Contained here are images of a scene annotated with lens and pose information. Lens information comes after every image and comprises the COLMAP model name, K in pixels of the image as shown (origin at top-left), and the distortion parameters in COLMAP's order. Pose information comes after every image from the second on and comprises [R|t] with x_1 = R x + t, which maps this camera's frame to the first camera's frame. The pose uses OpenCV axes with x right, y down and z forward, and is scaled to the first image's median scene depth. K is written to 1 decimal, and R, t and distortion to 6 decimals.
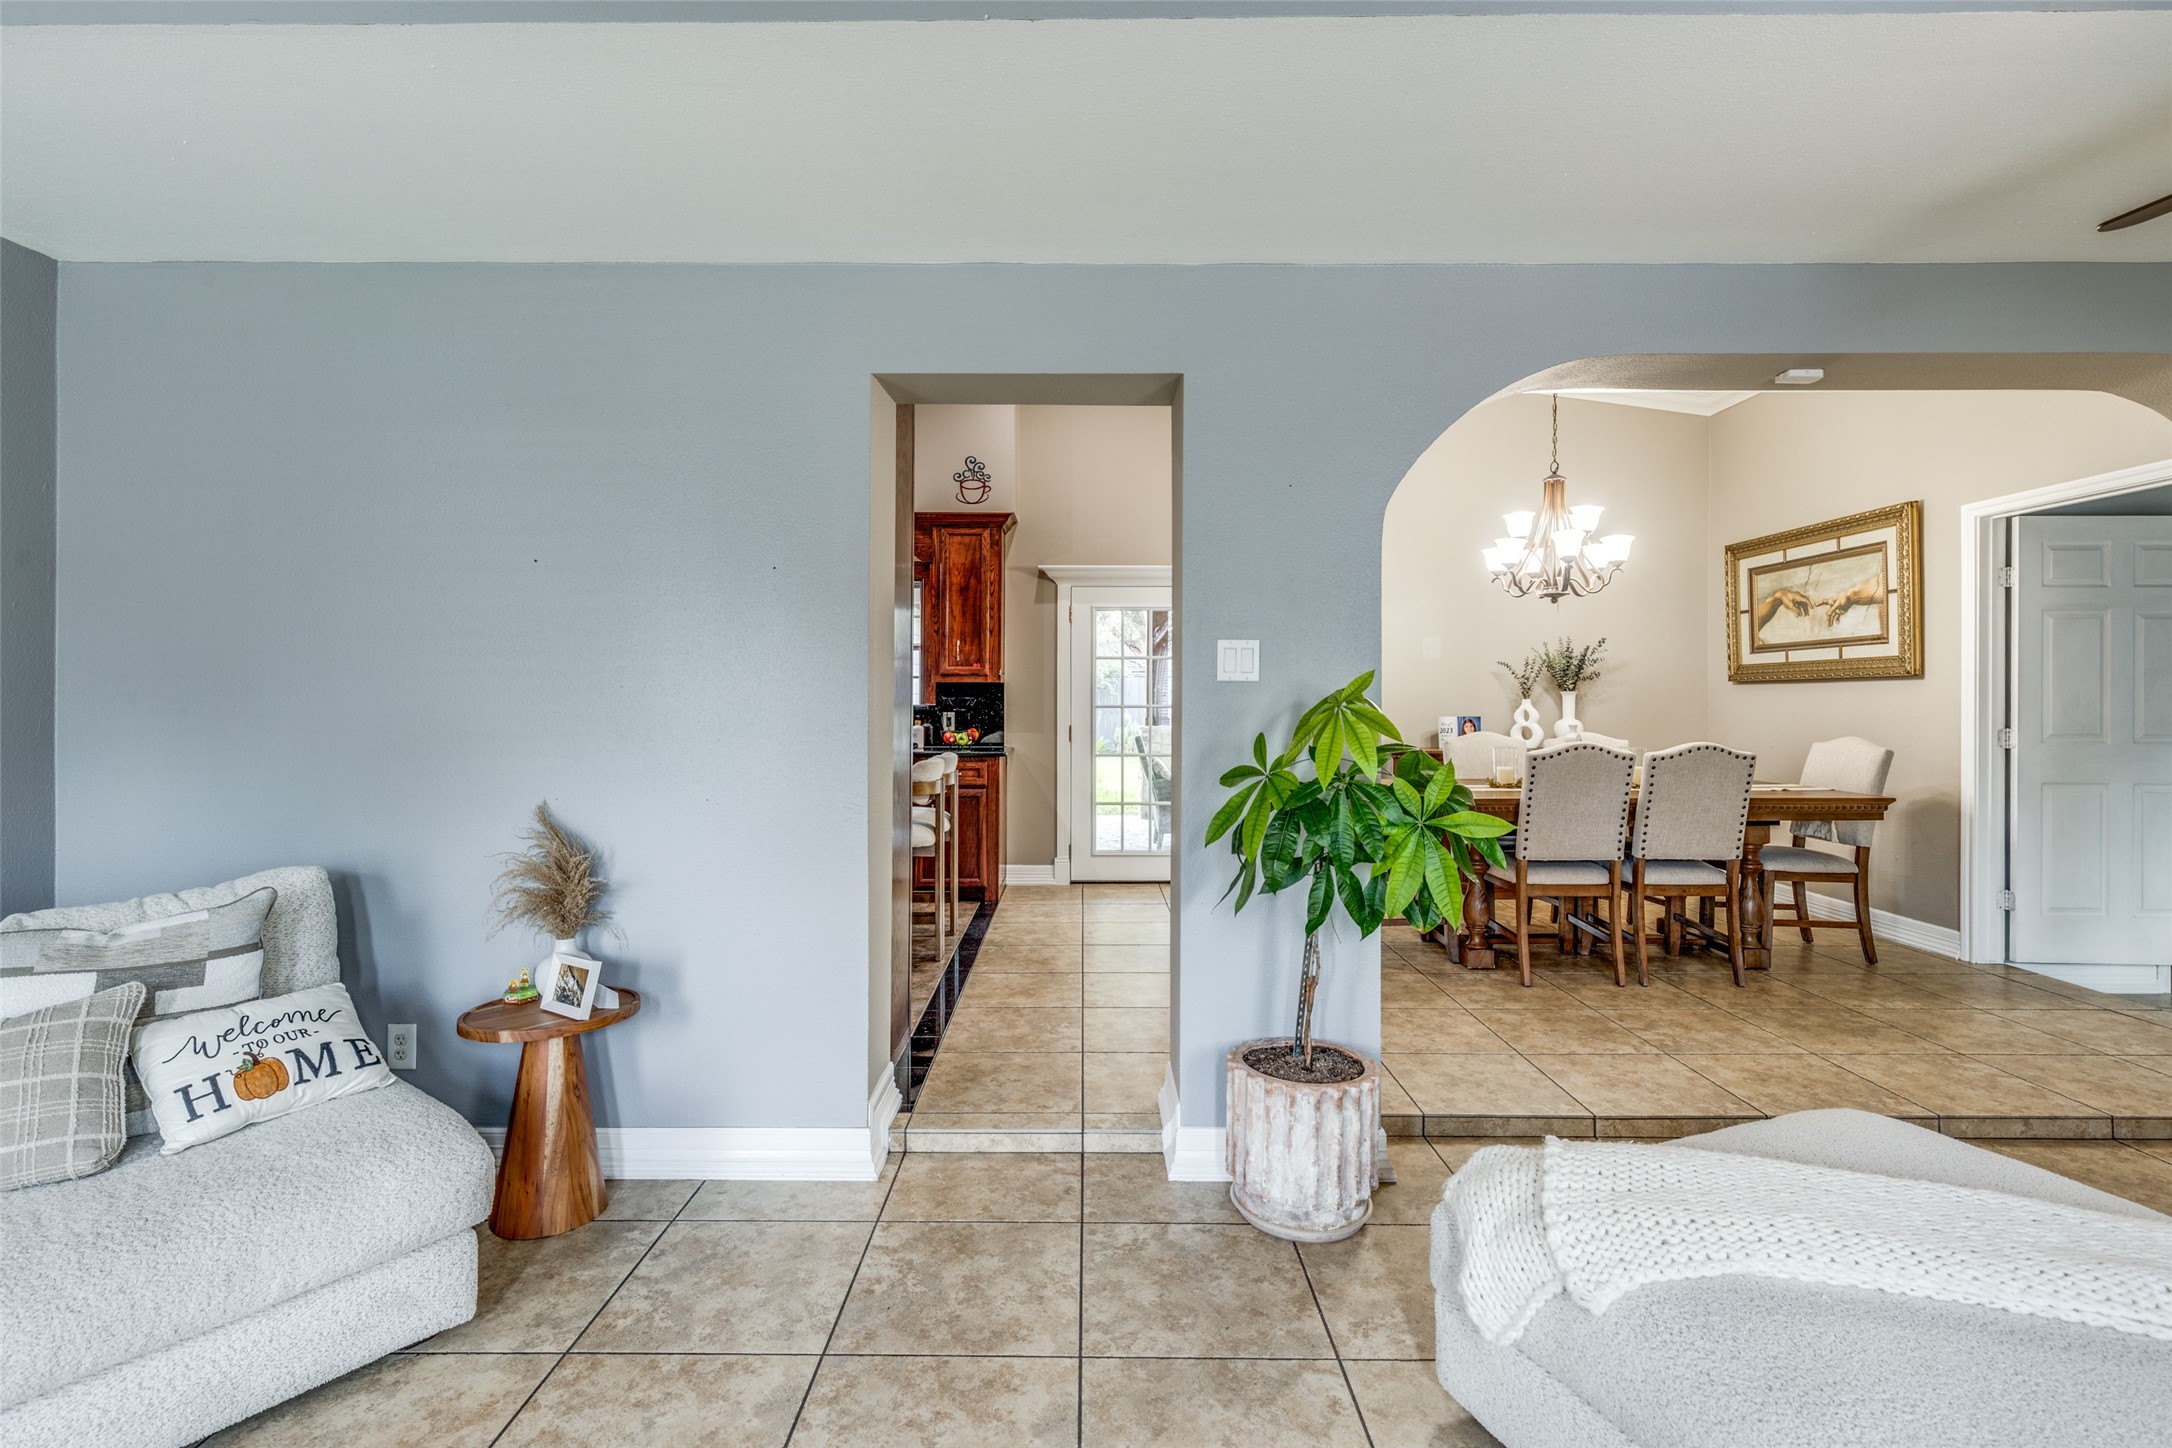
lens RADIAL K [[1007.7, 0, 1060.9], [0, 1007.7, 693.6], [0, 0, 1]] dist [0.000201, 0.000182]
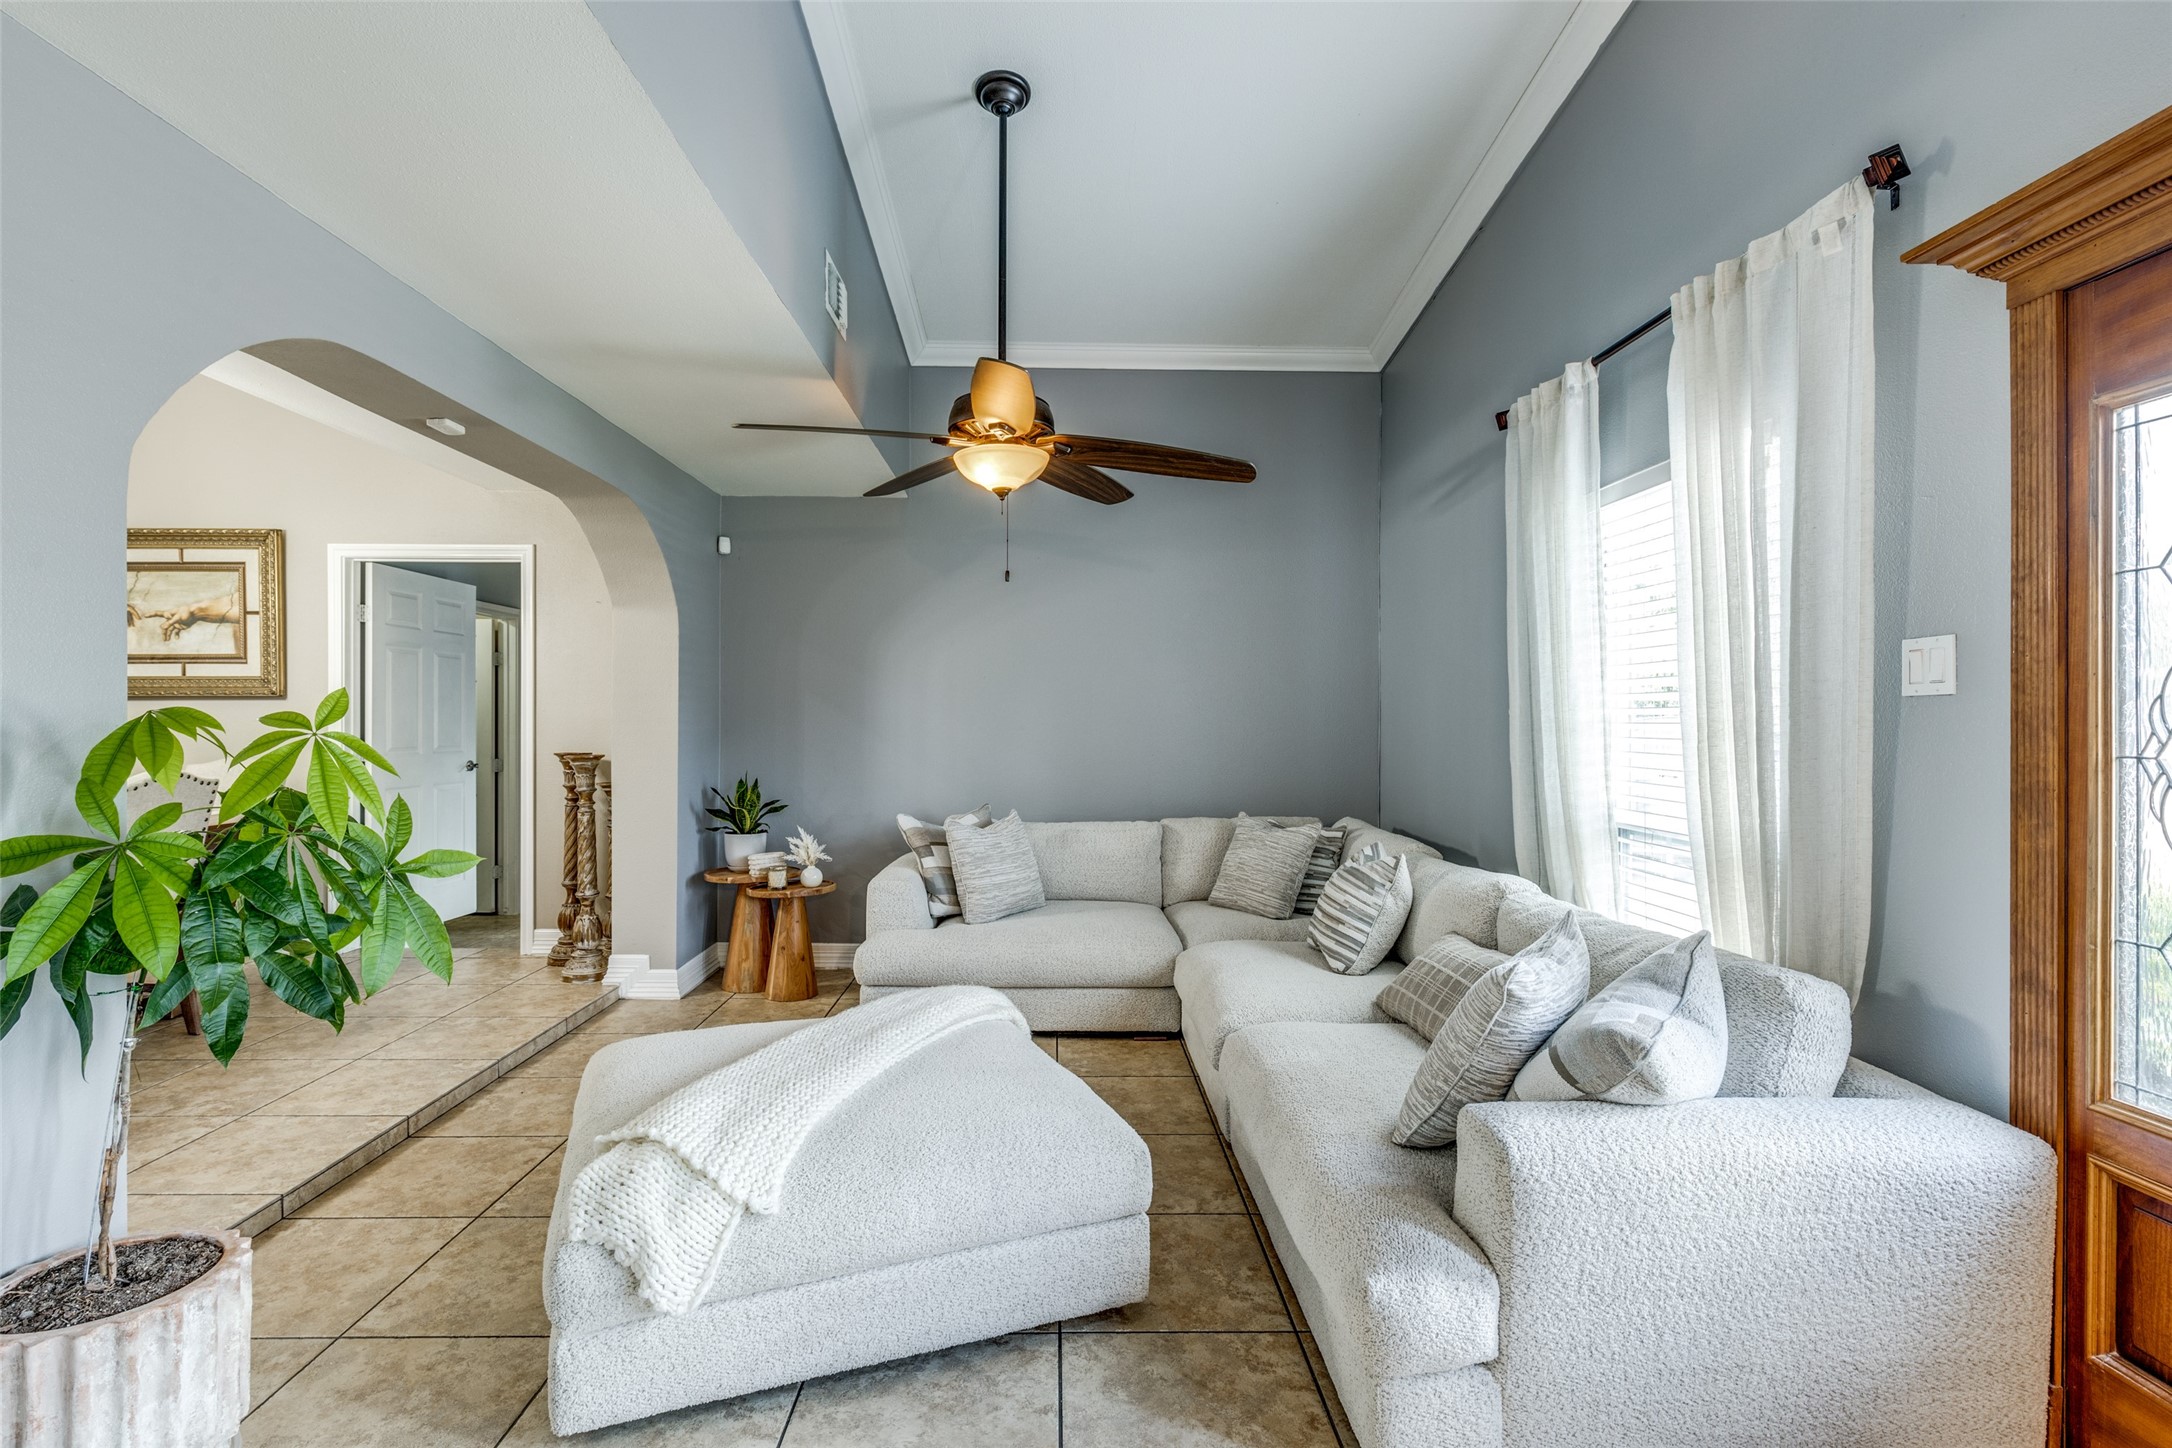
lens RADIAL K [[1007.7, 0, 1074.7], [0, 1007.7, 723.1], [0, 0, 1]] dist [0.000201, 0.000182]
pose [[-0.040221, -0.005585, 0.999175, -0.216783], [-0.008456, 0.999950, 0.005249, -0.002290], [-0.999155, -0.008238, -0.040266, 0.199619]]
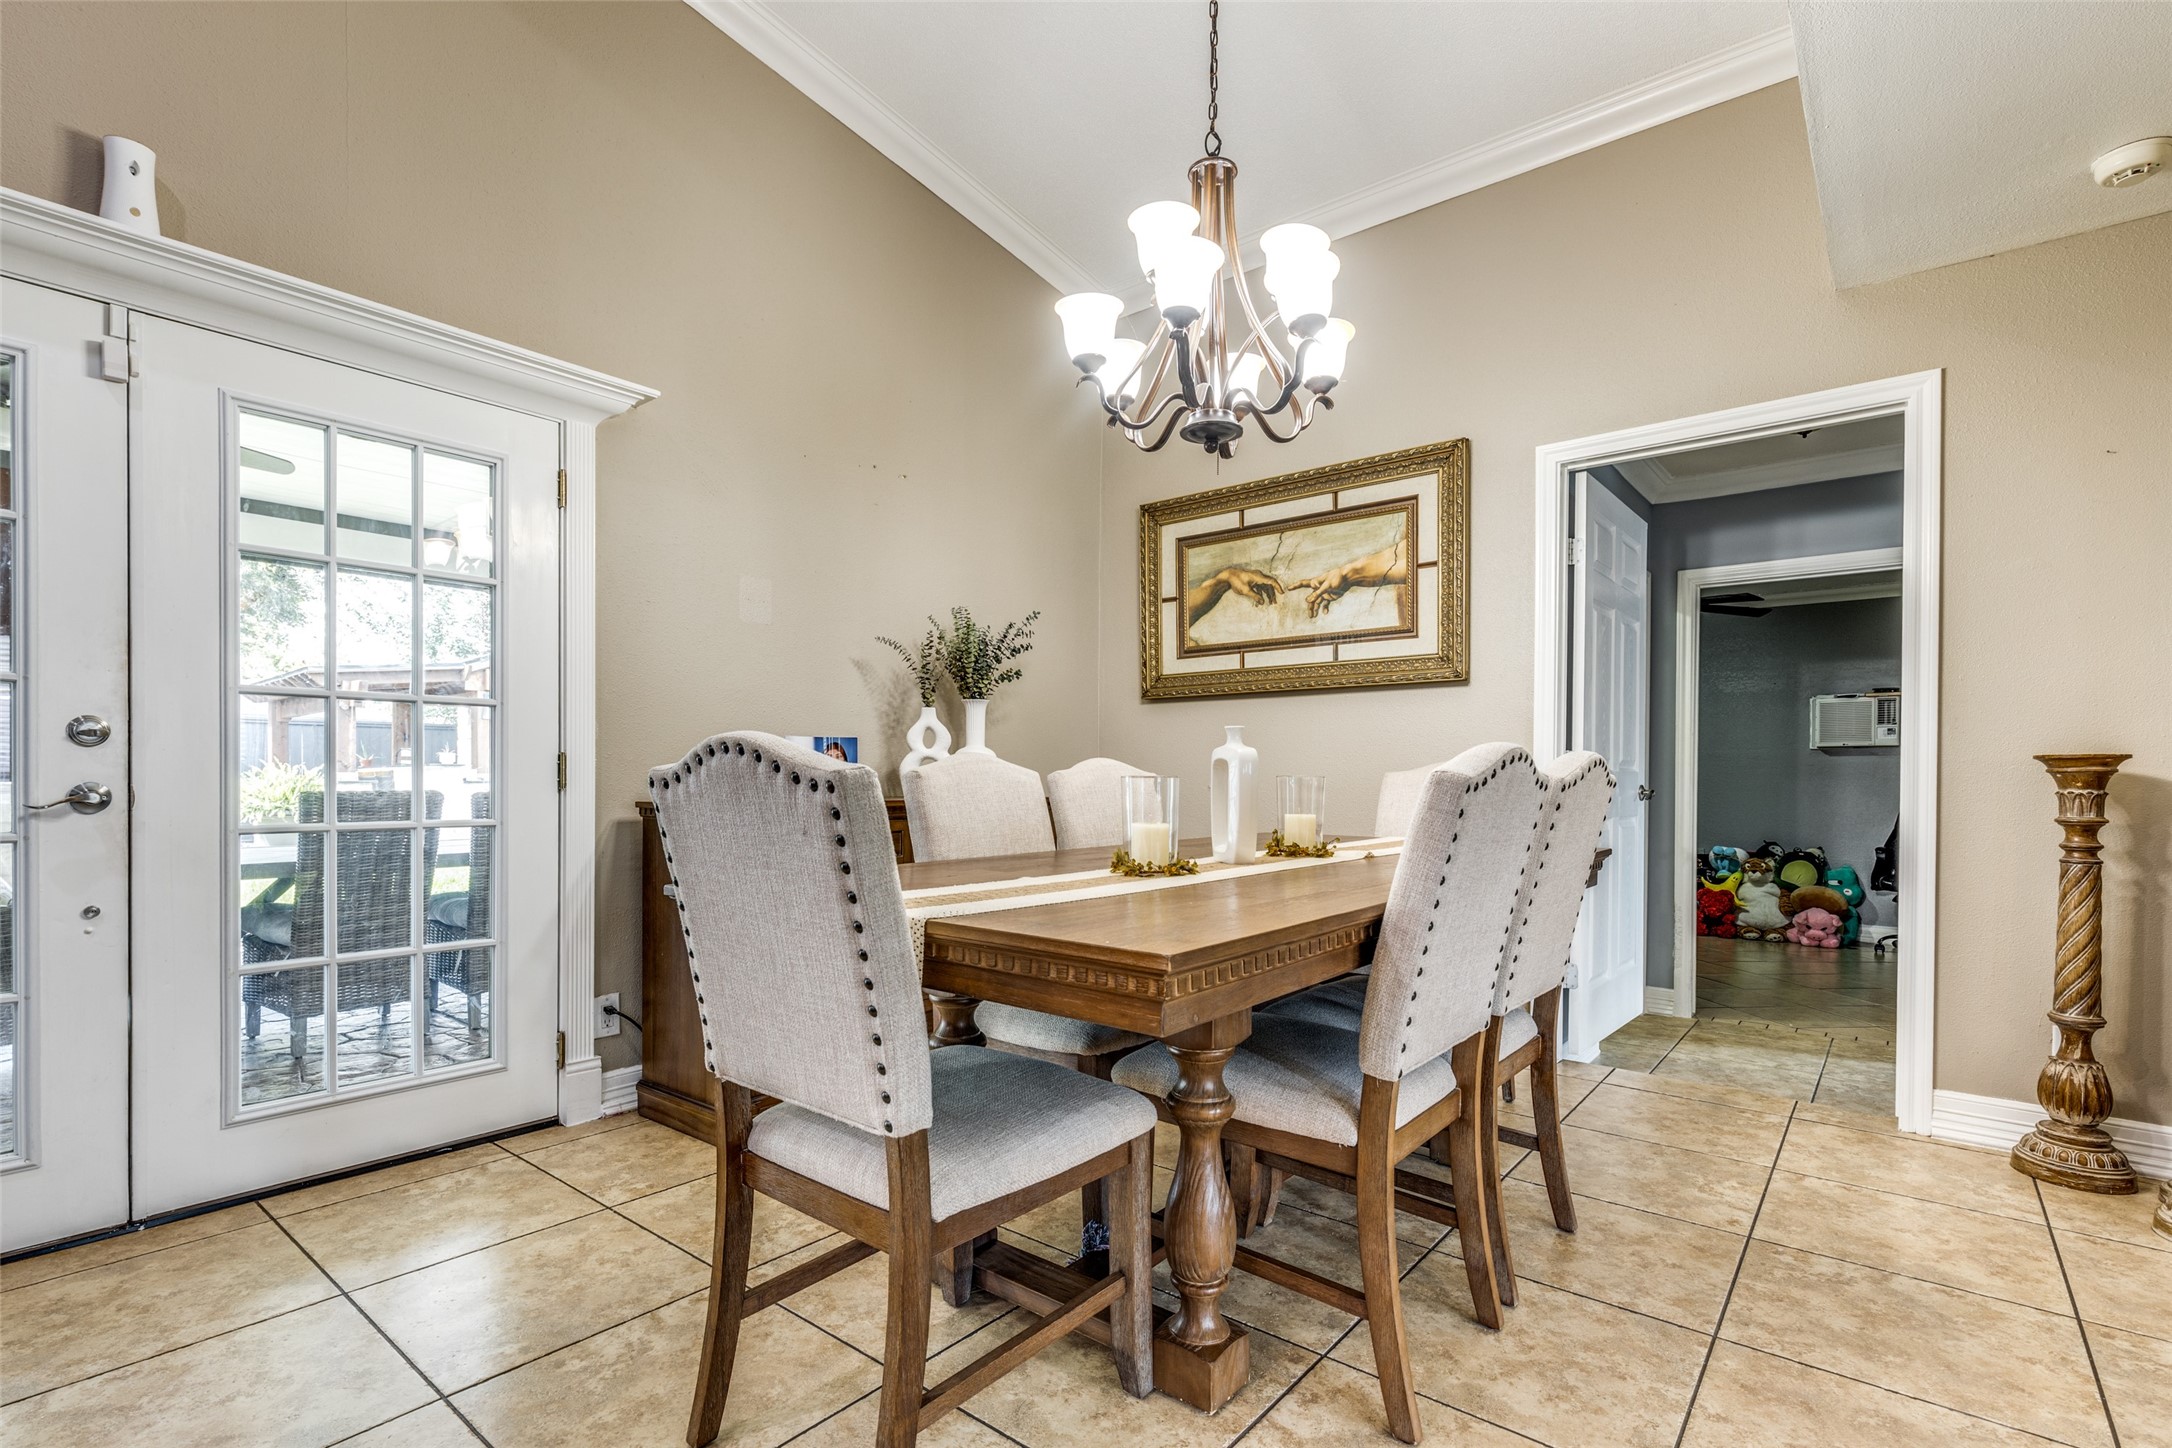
lens RADIAL K [[1007.7, 0, 1051.6], [0, 1007.7, 786.8], [0, 0, 1]] dist [0.000201, 0.000182]
pose [[0.630491, -0.001877, 0.776194, 0.090715], [-0.011213, 0.999871, 0.011526, 0.049613], [-0.776115, -0.015971, 0.630389, 0.715835]]
